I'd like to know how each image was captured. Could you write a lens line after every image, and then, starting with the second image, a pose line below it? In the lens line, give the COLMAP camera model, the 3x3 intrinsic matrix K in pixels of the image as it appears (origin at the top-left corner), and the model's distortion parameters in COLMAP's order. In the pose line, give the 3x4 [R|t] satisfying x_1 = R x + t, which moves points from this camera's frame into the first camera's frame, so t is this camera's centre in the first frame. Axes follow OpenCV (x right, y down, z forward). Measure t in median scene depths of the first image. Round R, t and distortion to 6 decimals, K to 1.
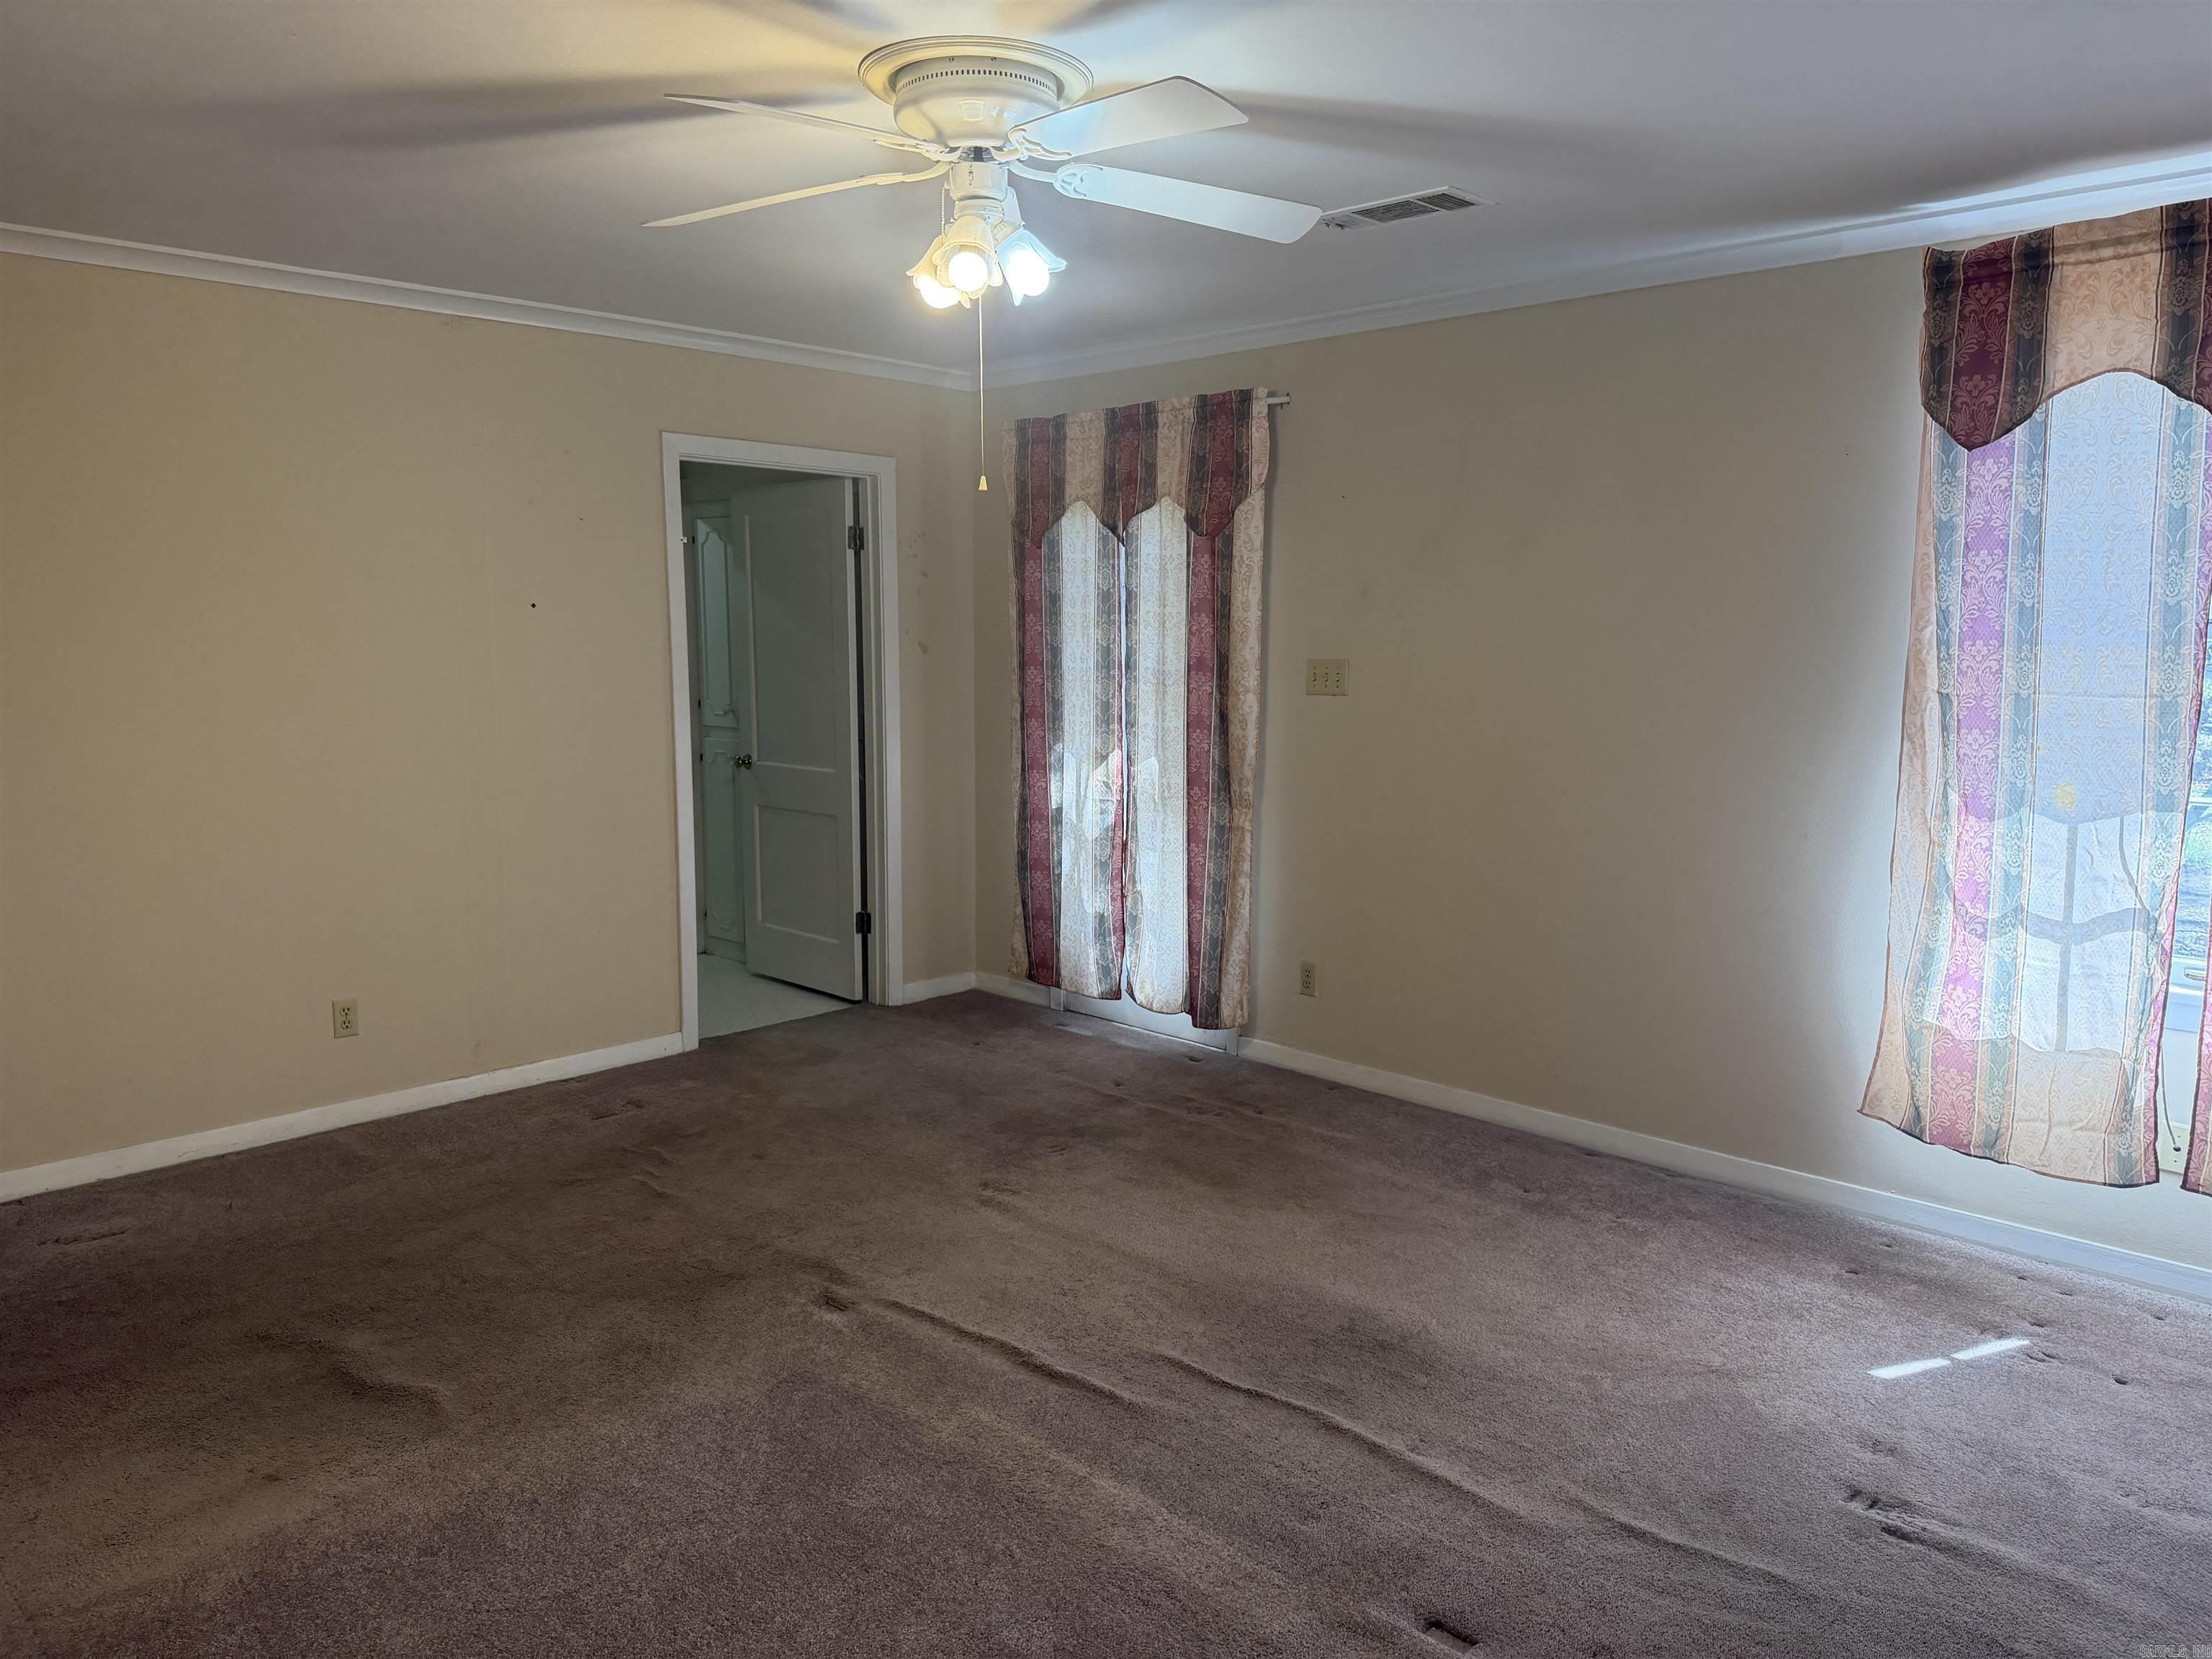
lens RADIAL K [[1527.5, 0, 1105.1], [0, 1527.5, 804.7], [0, 0, 1]] dist [0.113753, -0.174003]
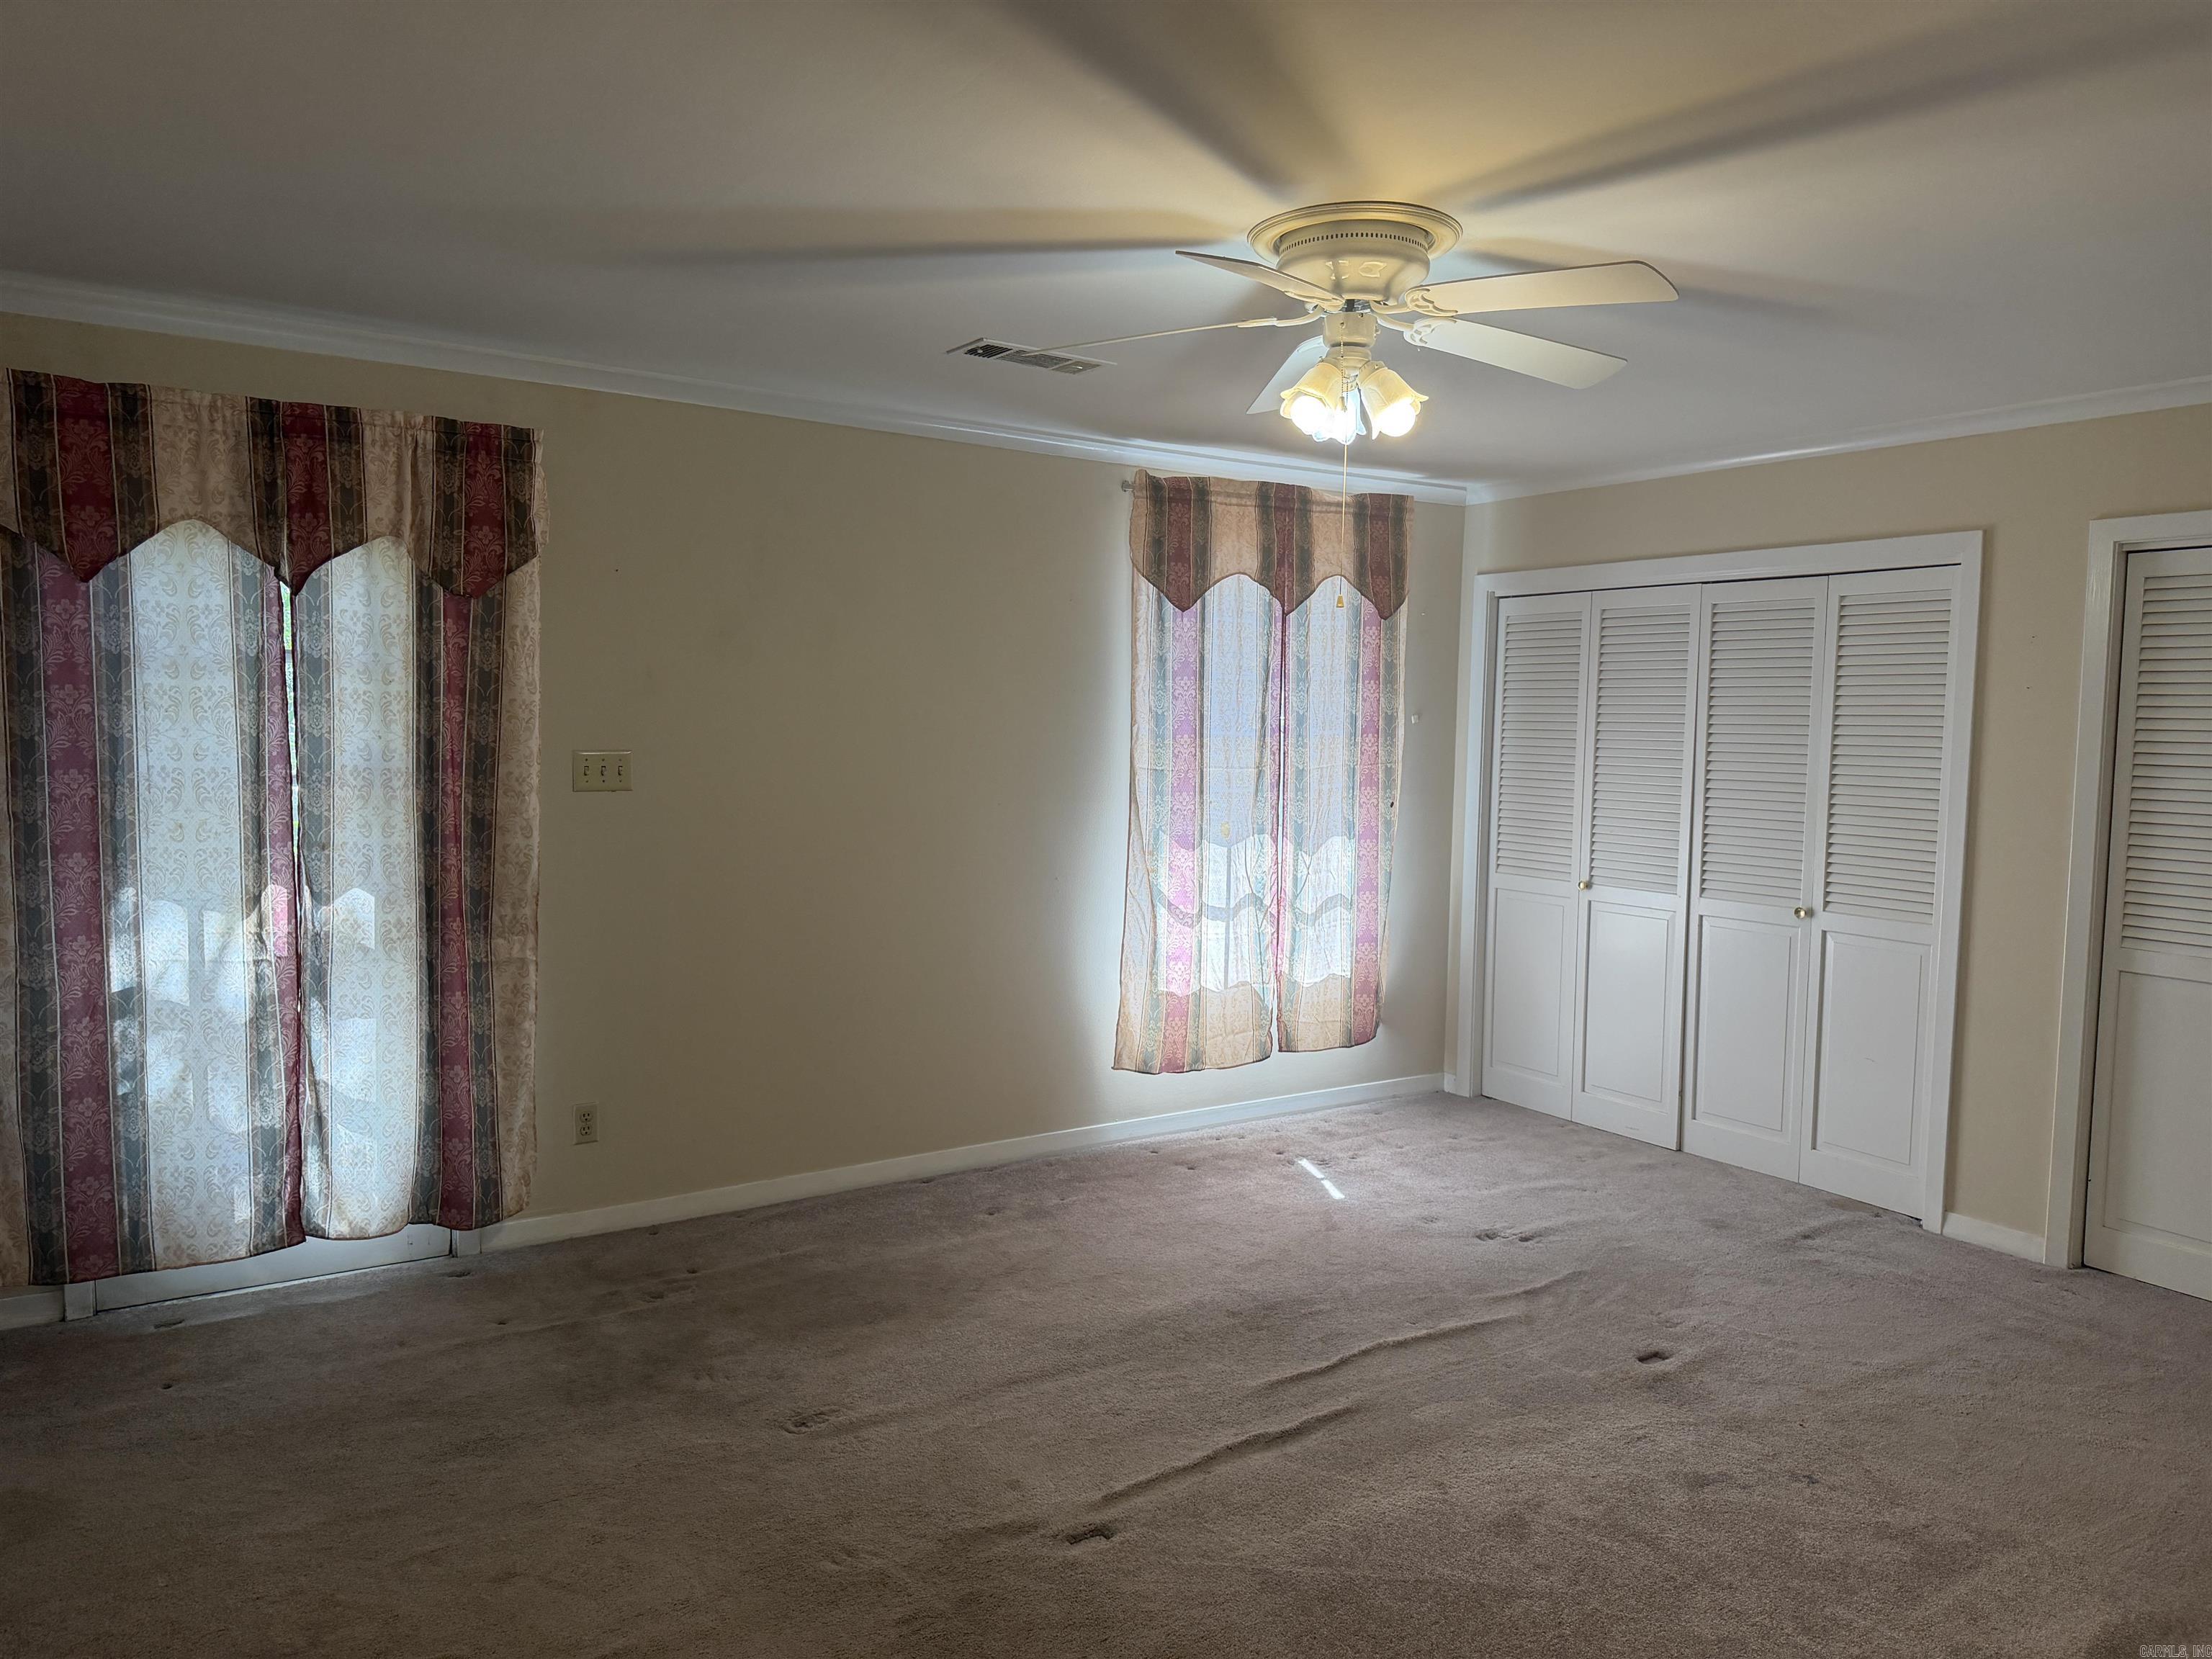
lens RADIAL K [[1527.5, 0, 1105.1], [0, 1527.5, 804.7], [0, 0, 1]] dist [0.113753, -0.174003]
pose [[0.212954, -0.048978, 0.975834, -0.701845], [0.097759, 0.994799, 0.028596, -0.065440], [-0.972159, 0.089307, 0.216634, 0.563794]]
